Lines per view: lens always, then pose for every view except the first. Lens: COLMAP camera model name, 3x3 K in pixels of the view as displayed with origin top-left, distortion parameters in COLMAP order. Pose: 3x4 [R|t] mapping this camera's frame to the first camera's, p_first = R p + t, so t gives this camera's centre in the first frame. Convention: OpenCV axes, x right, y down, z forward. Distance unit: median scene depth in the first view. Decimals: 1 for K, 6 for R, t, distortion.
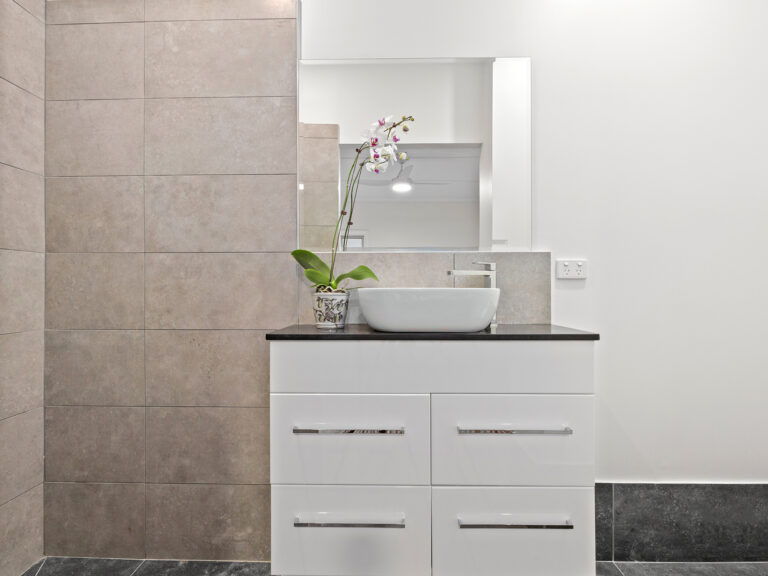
lens RADIAL K [[347.7, 0, 385.2], [0, 347.7, 291.5], [0, 0, 1]] dist [-0.001918, 0.000594]
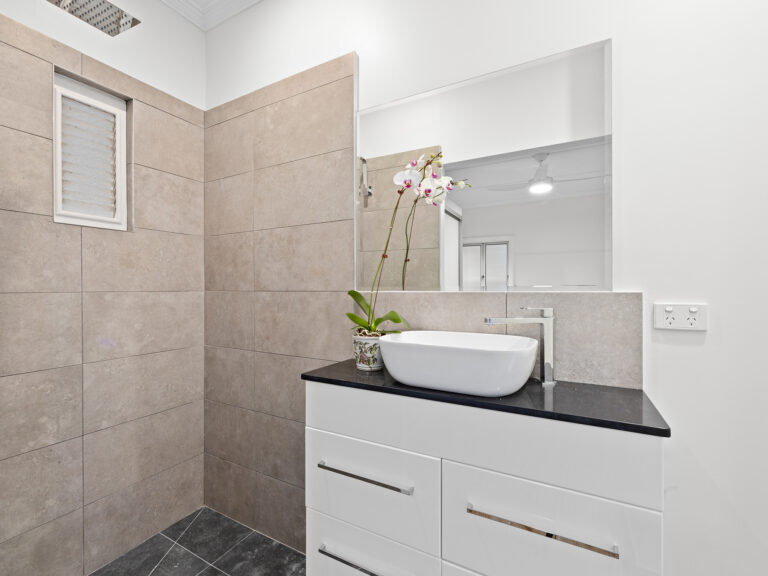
lens RADIAL K [[347.7, 0, 385.2], [0, 347.7, 291.5], [0, 0, 1]] dist [-0.001918, 0.000594]
pose [[0.887210, 0.003599, -0.461352, 0.326546], [-0.002167, 0.999991, 0.003634, -0.116400], [0.461361, -0.002224, 0.887210, 0.087679]]
